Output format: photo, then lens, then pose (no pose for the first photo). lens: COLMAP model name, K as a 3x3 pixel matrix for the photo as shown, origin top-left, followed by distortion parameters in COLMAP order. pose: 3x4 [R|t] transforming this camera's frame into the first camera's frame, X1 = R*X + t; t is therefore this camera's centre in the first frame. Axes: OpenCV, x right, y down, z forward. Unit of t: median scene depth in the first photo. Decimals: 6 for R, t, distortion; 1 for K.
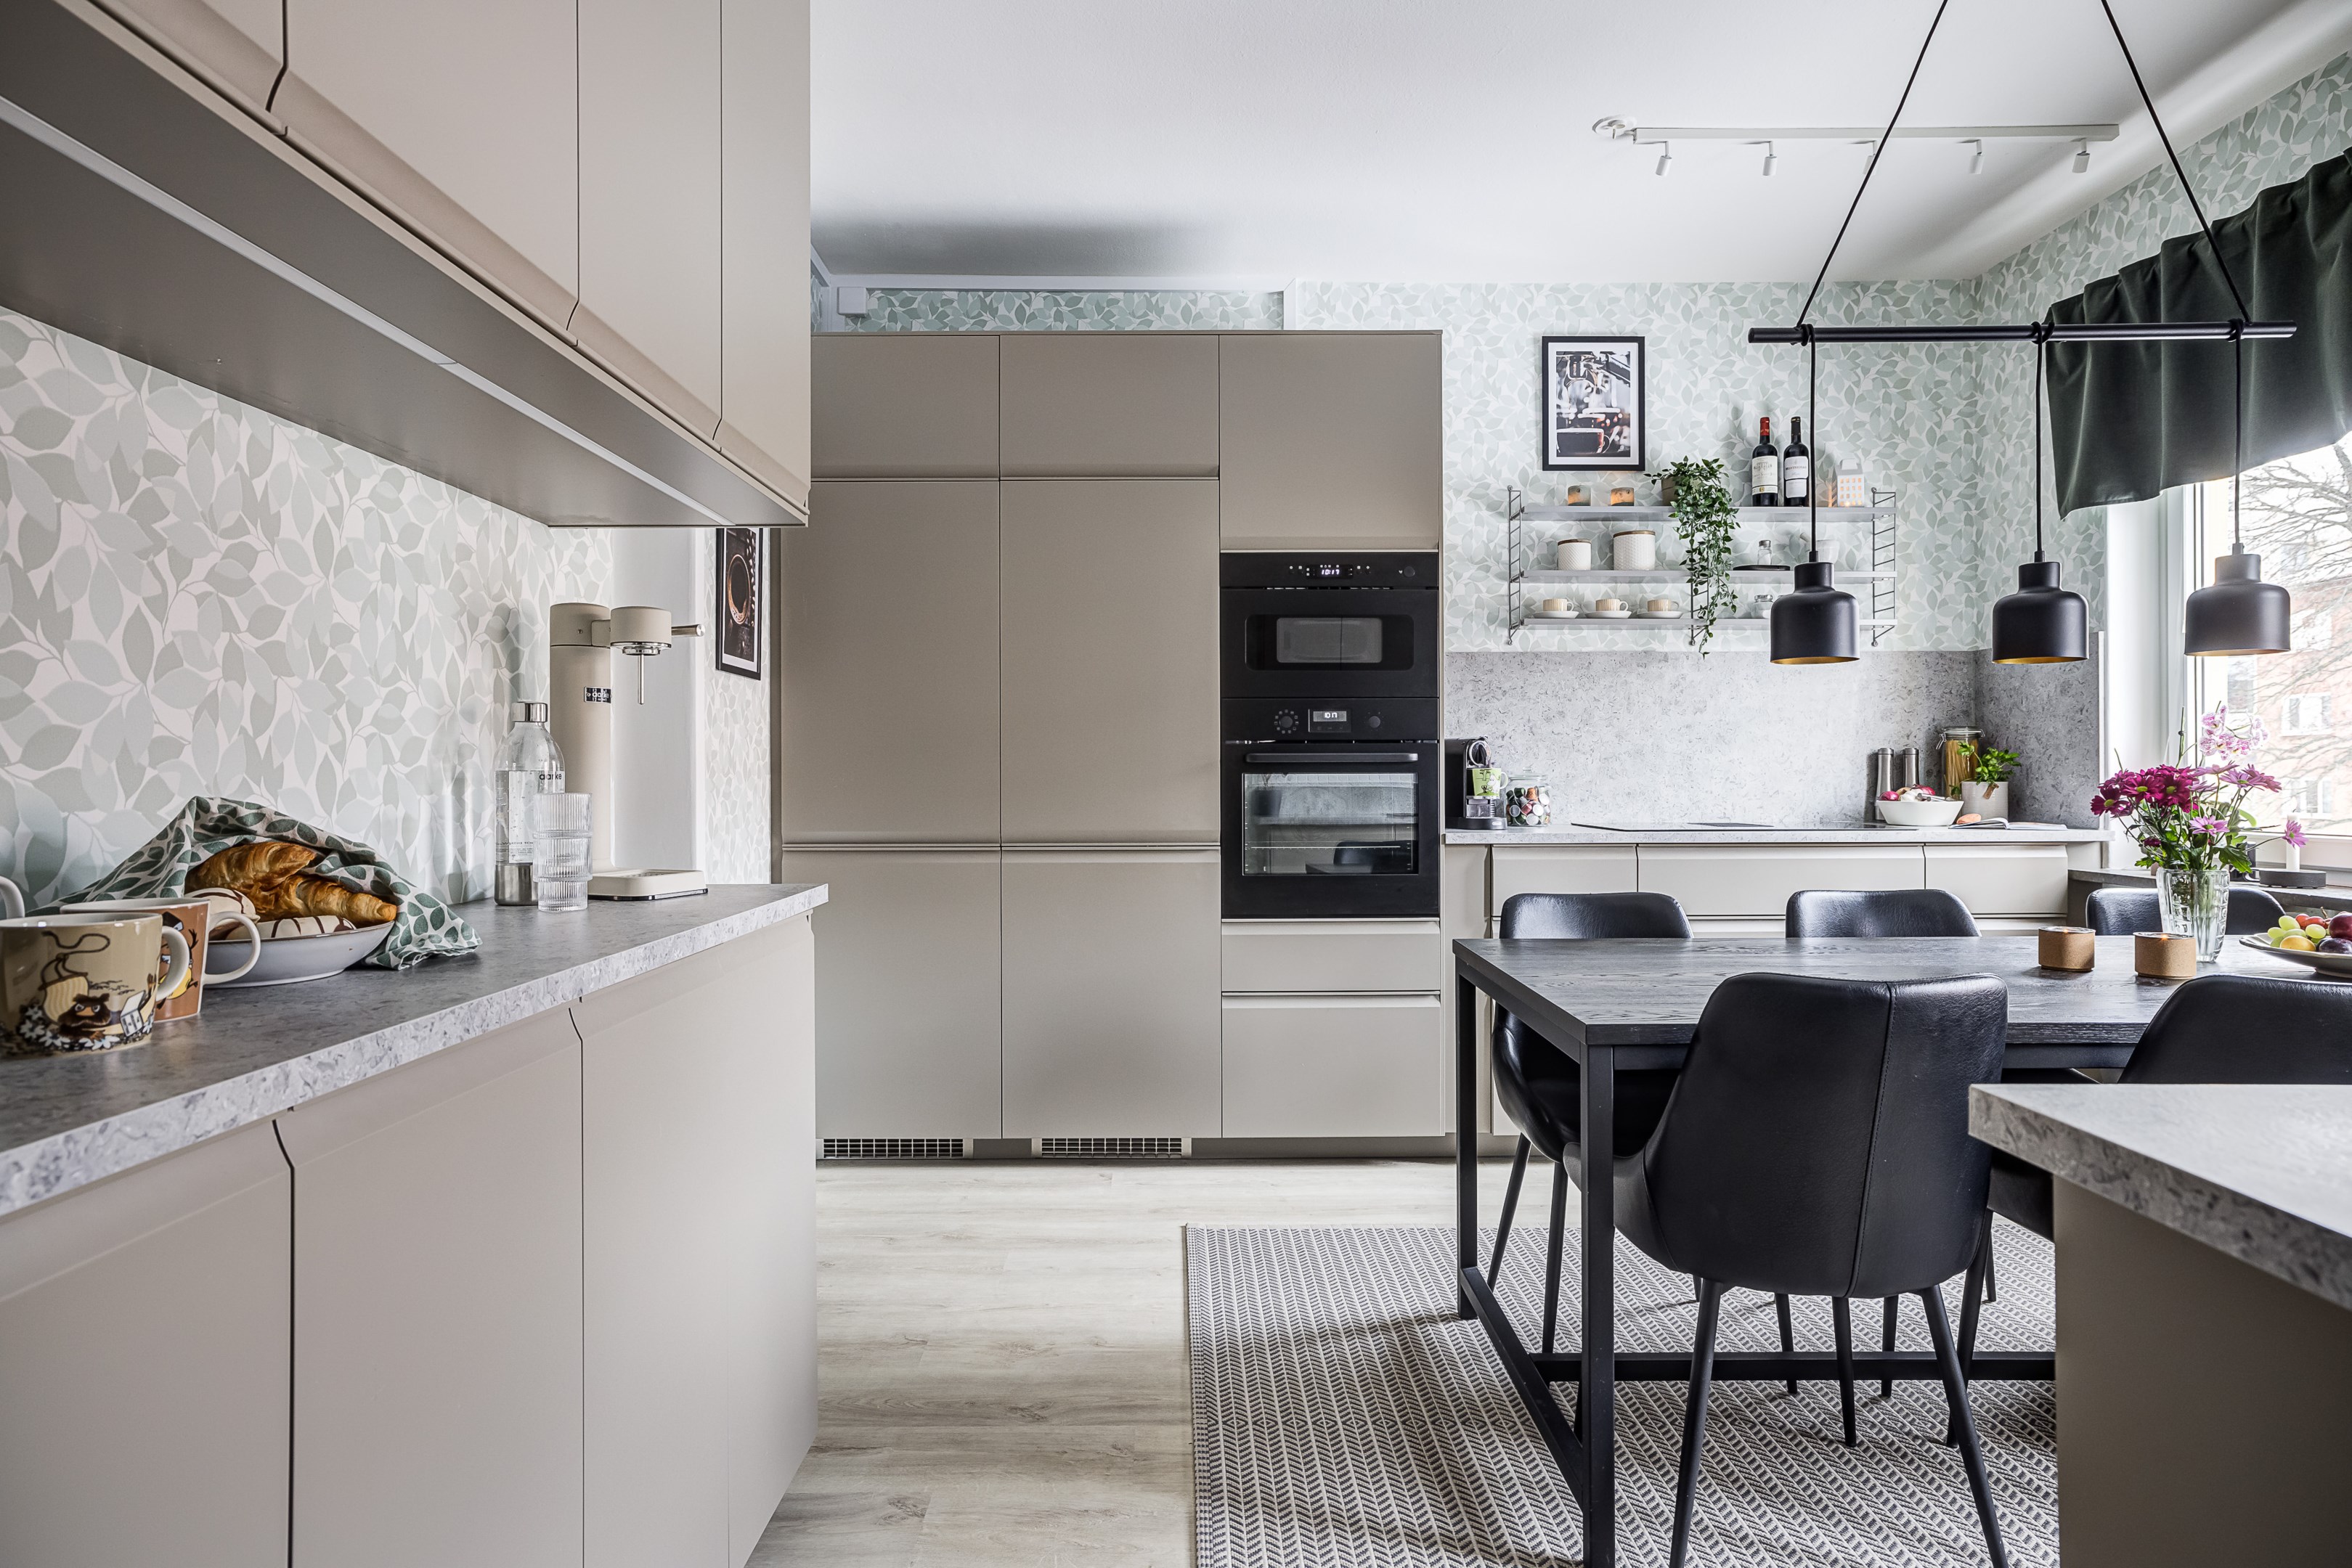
lens RADIAL K [[1347.2, 0, 1186.5], [0, 1347.2, 791.7], [0, 0, 1]] dist [-0.025437, 0.019586]
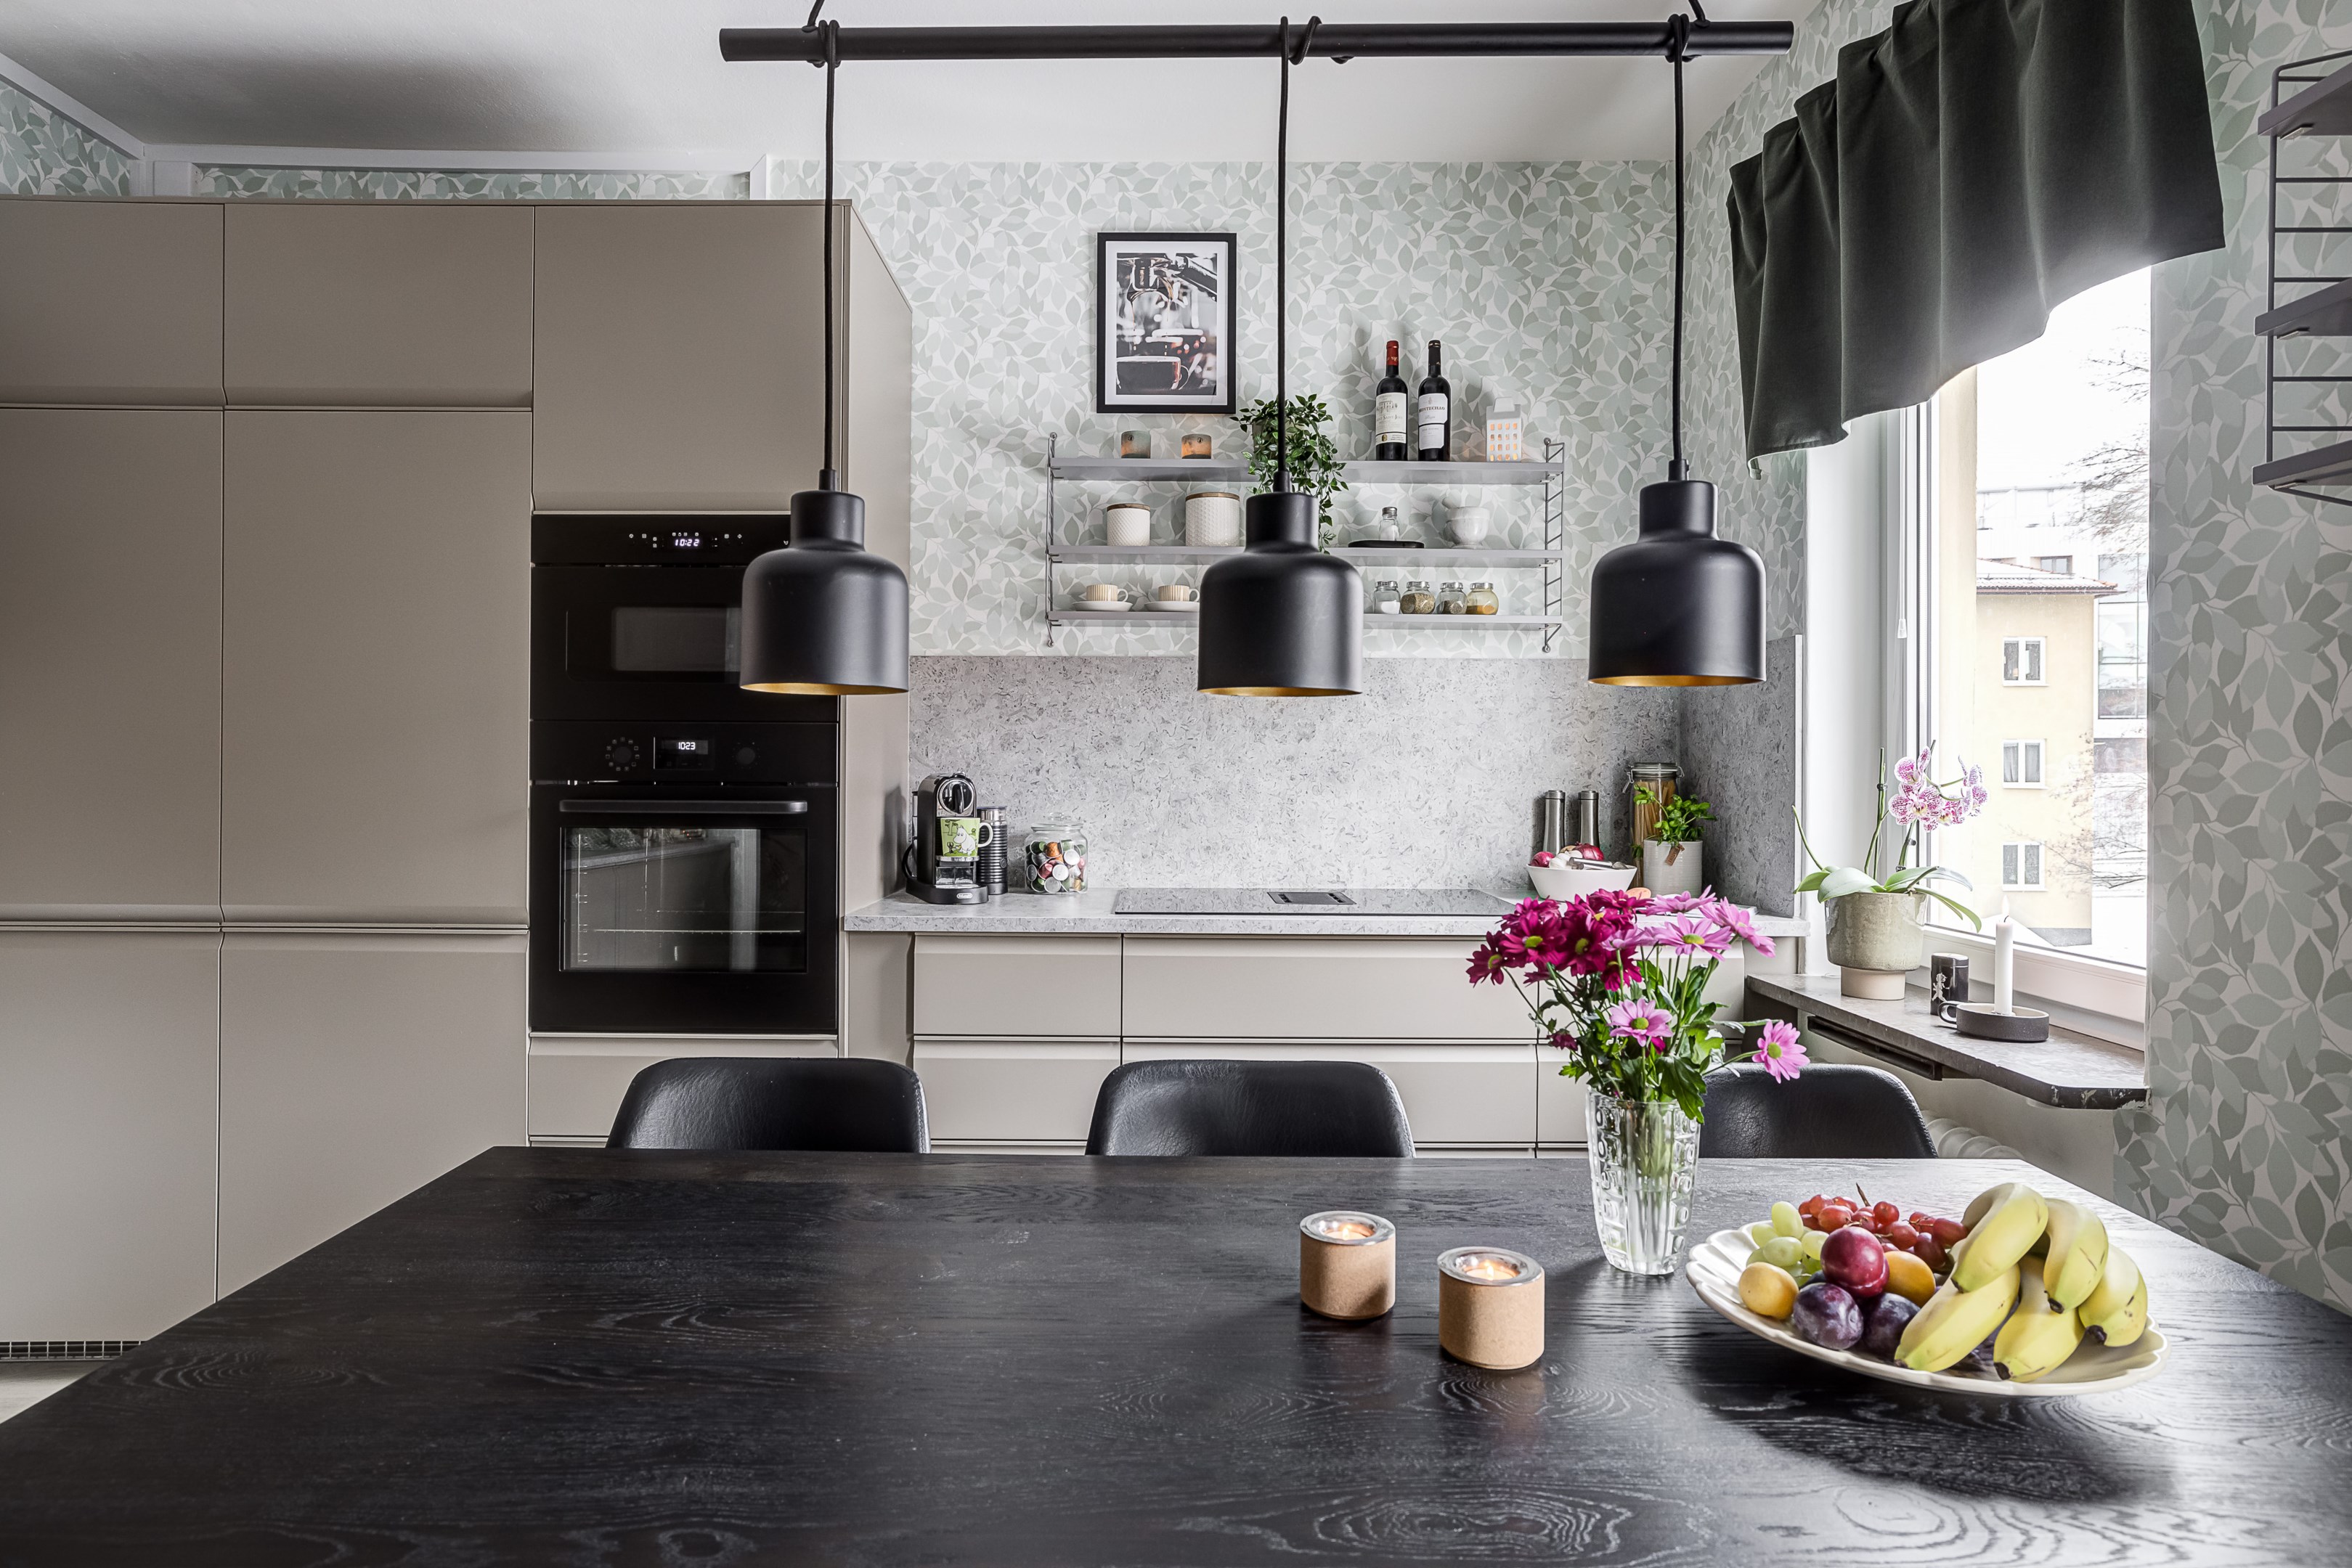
lens RADIAL K [[1347.2, 0, 1167.1], [0, 1347.2, 775.2], [0, 0, 1]] dist [-0.025437, 0.019586]
pose [[0.999941, 0.009178, -0.005873, 0.310505], [-0.009228, 0.999921, -0.008557, -0.032411], [0.005794, 0.008610, 0.999946, 0.258149]]
